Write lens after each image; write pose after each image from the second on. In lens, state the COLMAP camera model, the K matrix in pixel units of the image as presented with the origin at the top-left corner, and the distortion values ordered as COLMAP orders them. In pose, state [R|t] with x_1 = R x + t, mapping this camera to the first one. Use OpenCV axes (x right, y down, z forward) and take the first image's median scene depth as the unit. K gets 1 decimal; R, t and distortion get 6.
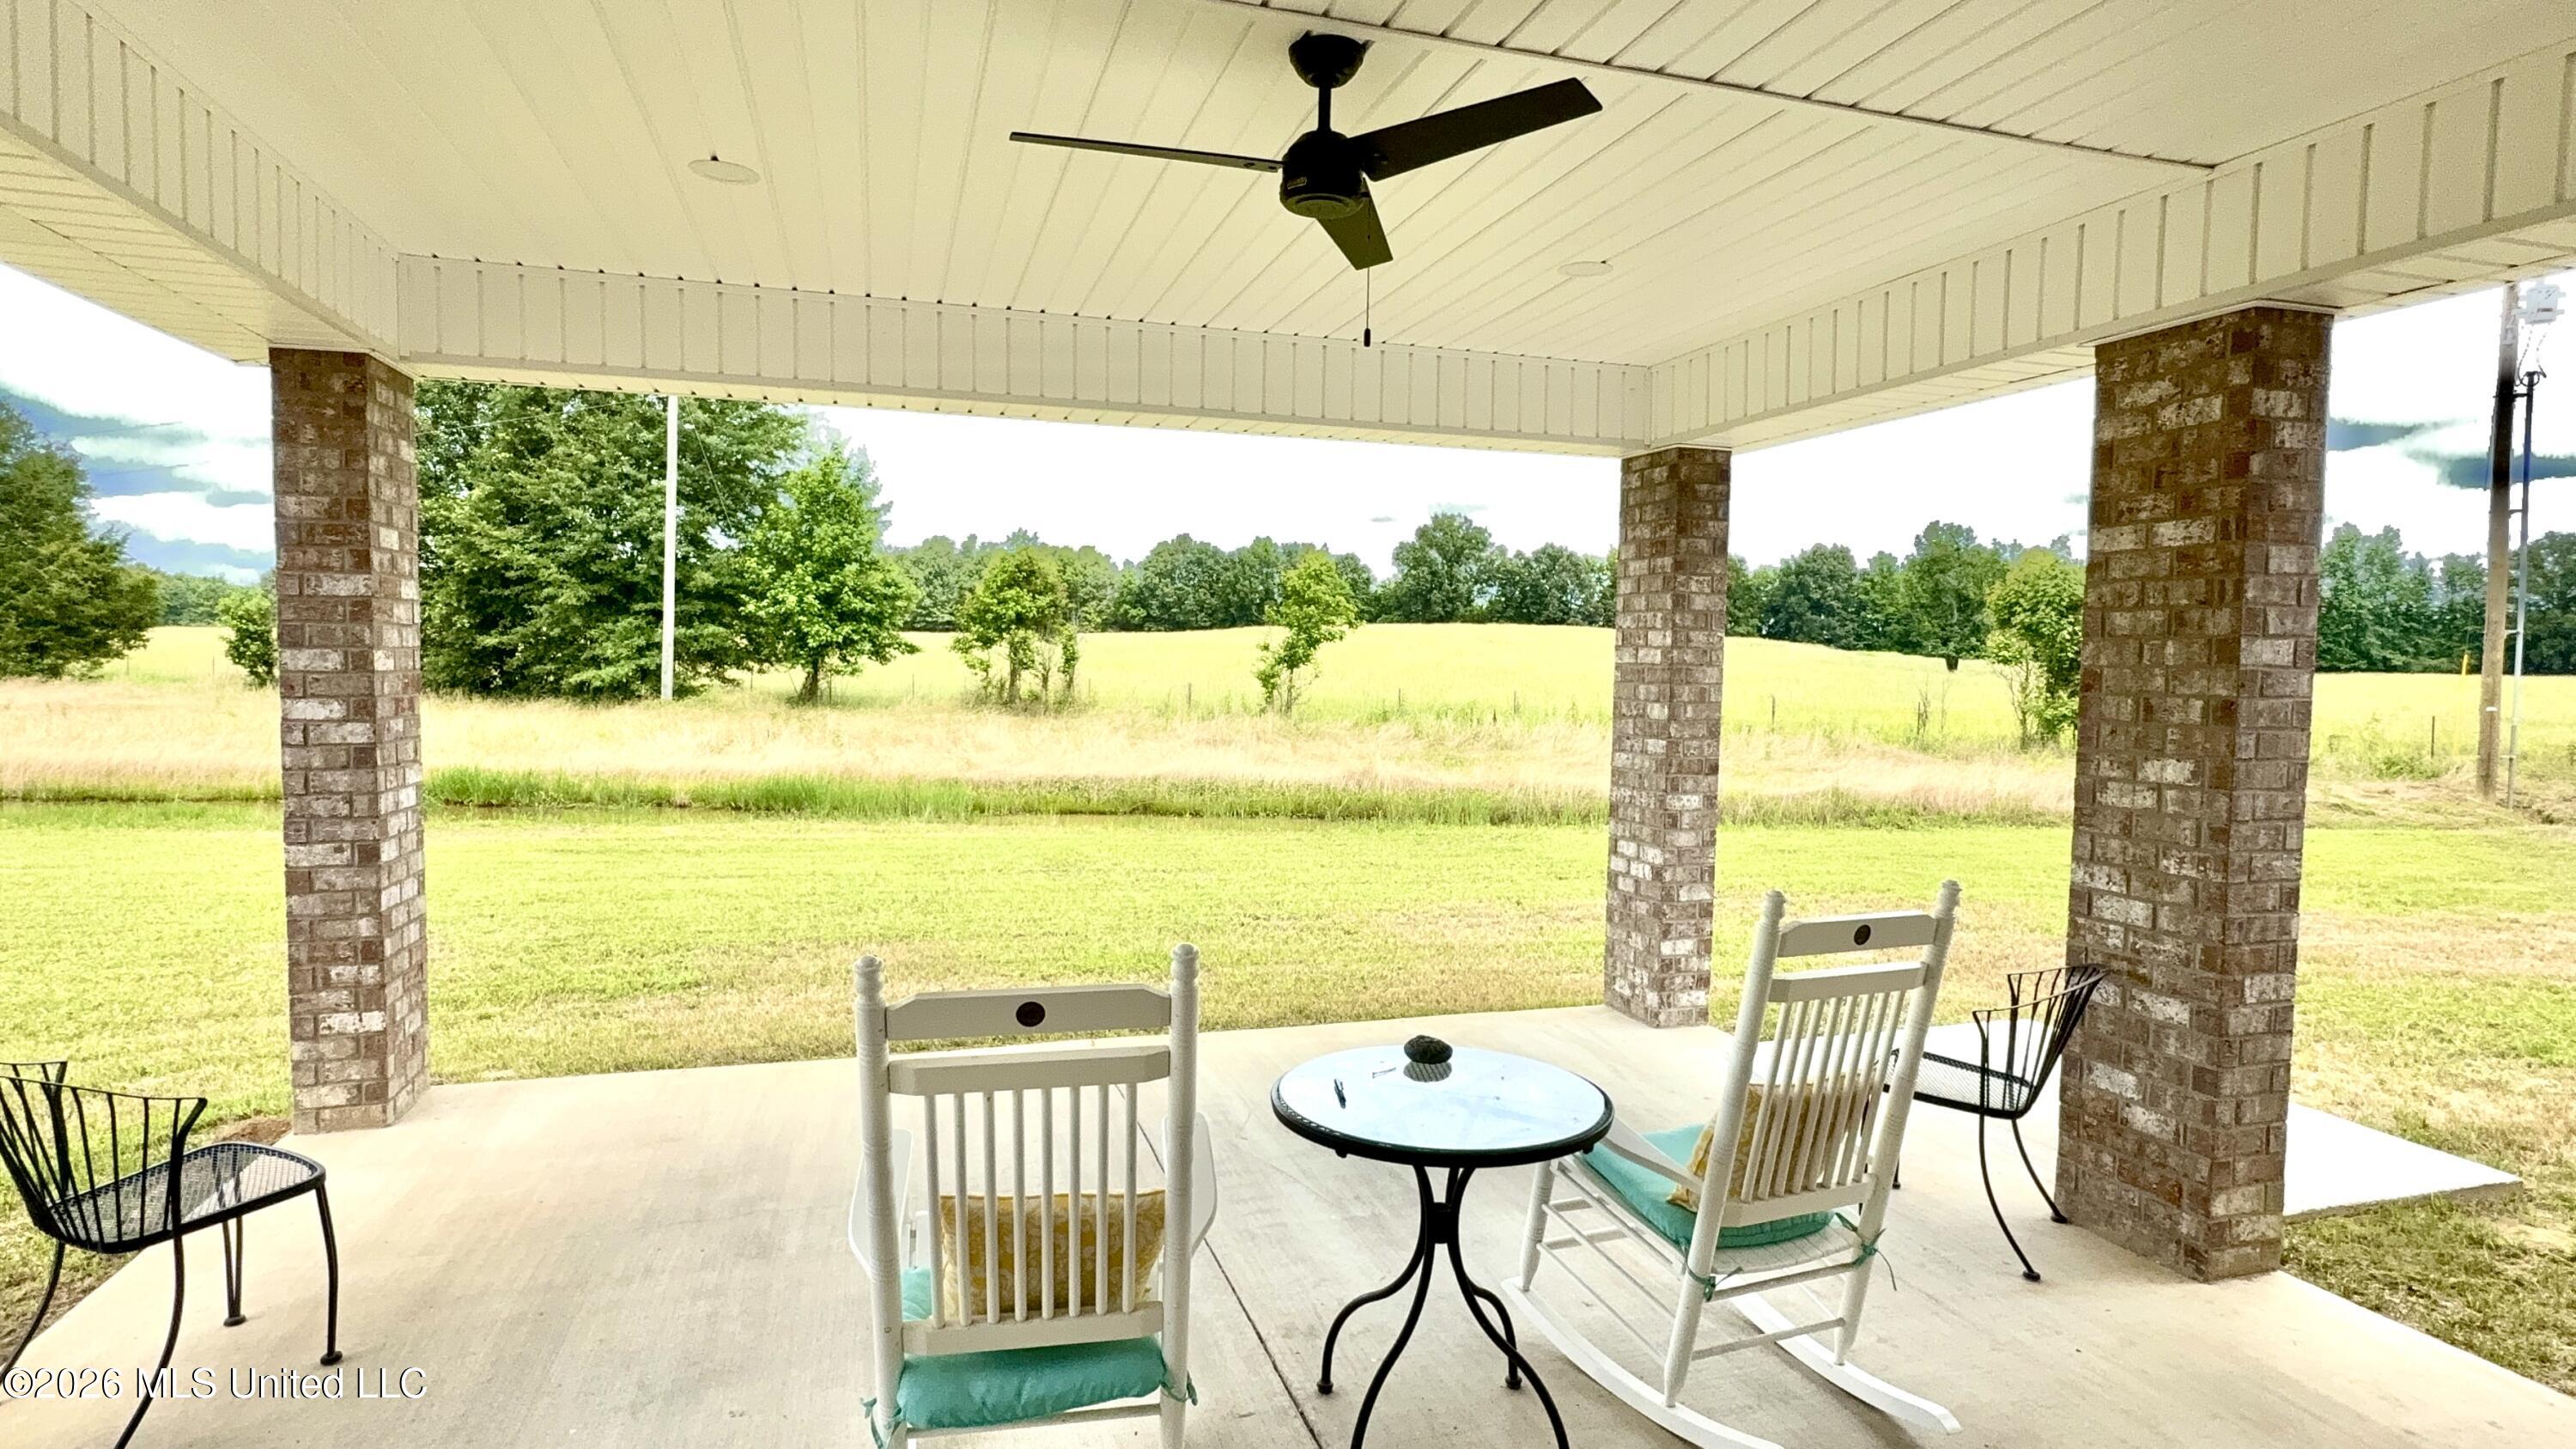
lens RADIAL K [[1407.3, 0, 1287.8], [0, 1407.3, 725.3], [0, 0, 1]] dist [0.000073, -0.000038]
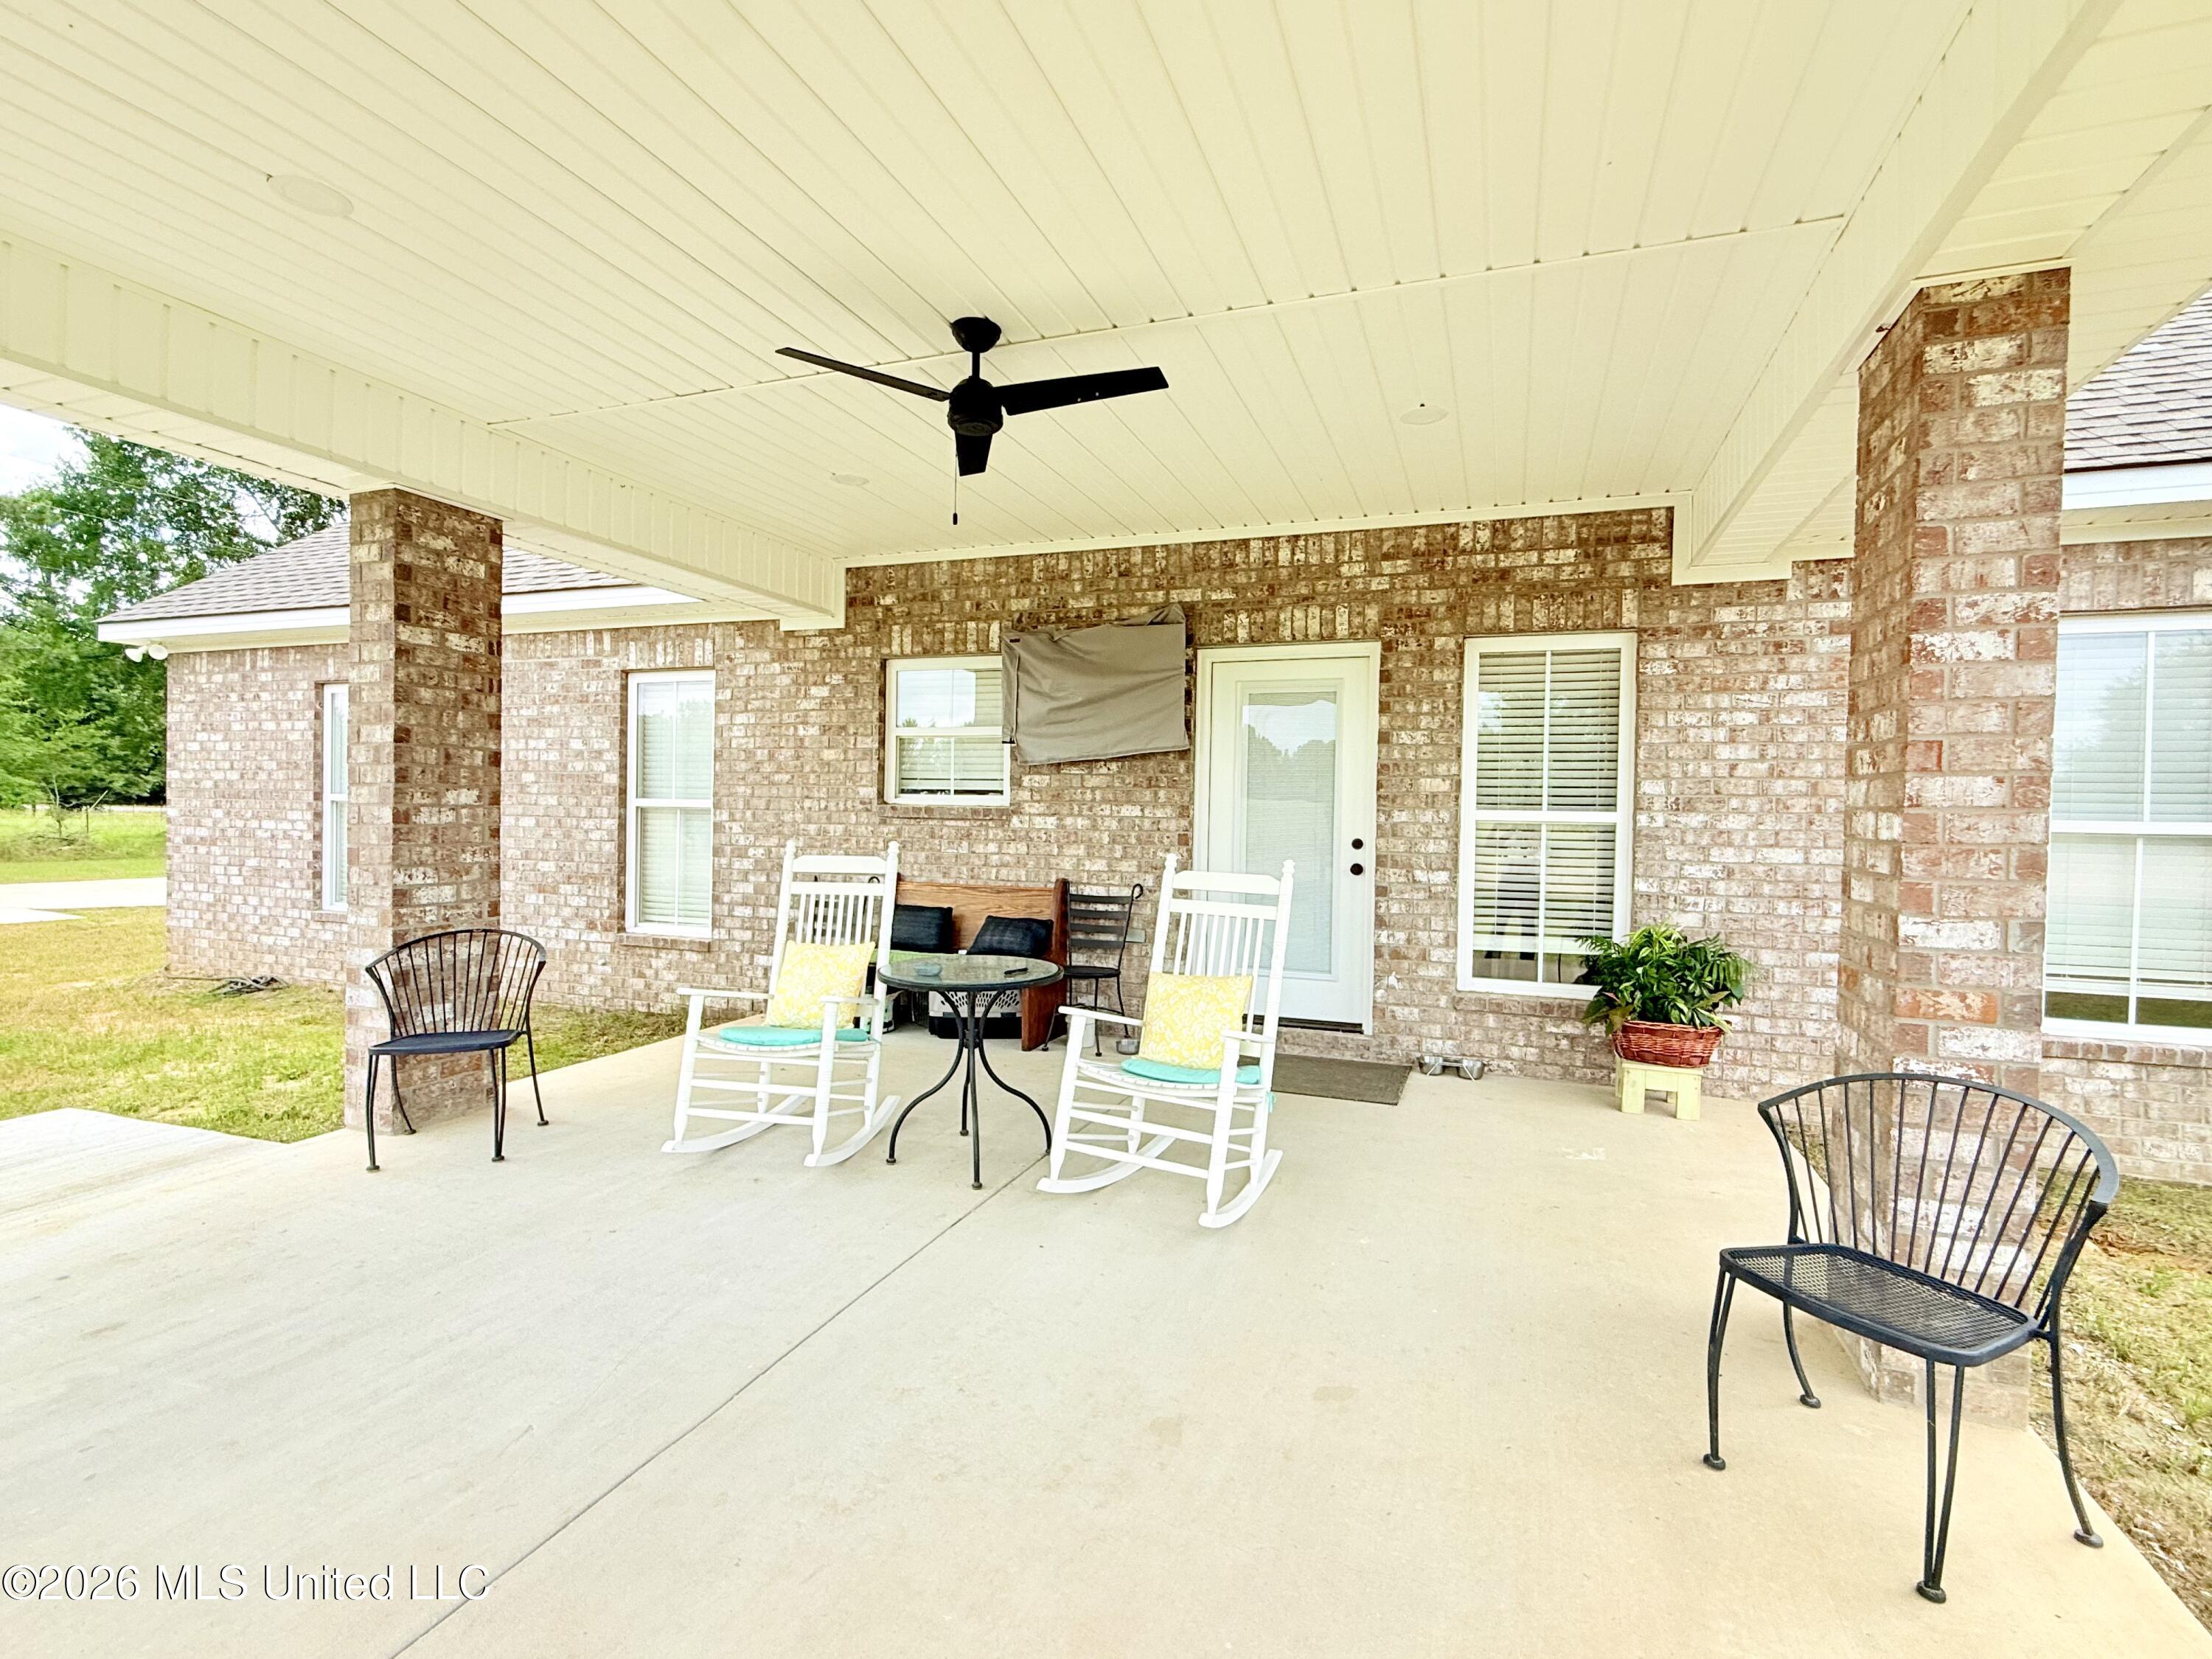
lens RADIAL K [[1034.0, 0, 1105.4], [0, 1034.0, 831.8], [0, 0, 1]] dist [0.000224, 0.000047]
pose [[-0.799927, -0.037899, 0.598900, -0.614988], [0.003811, 0.997663, 0.068223, -0.003723], [-0.600086, 0.056856, -0.797913, 1.473134]]
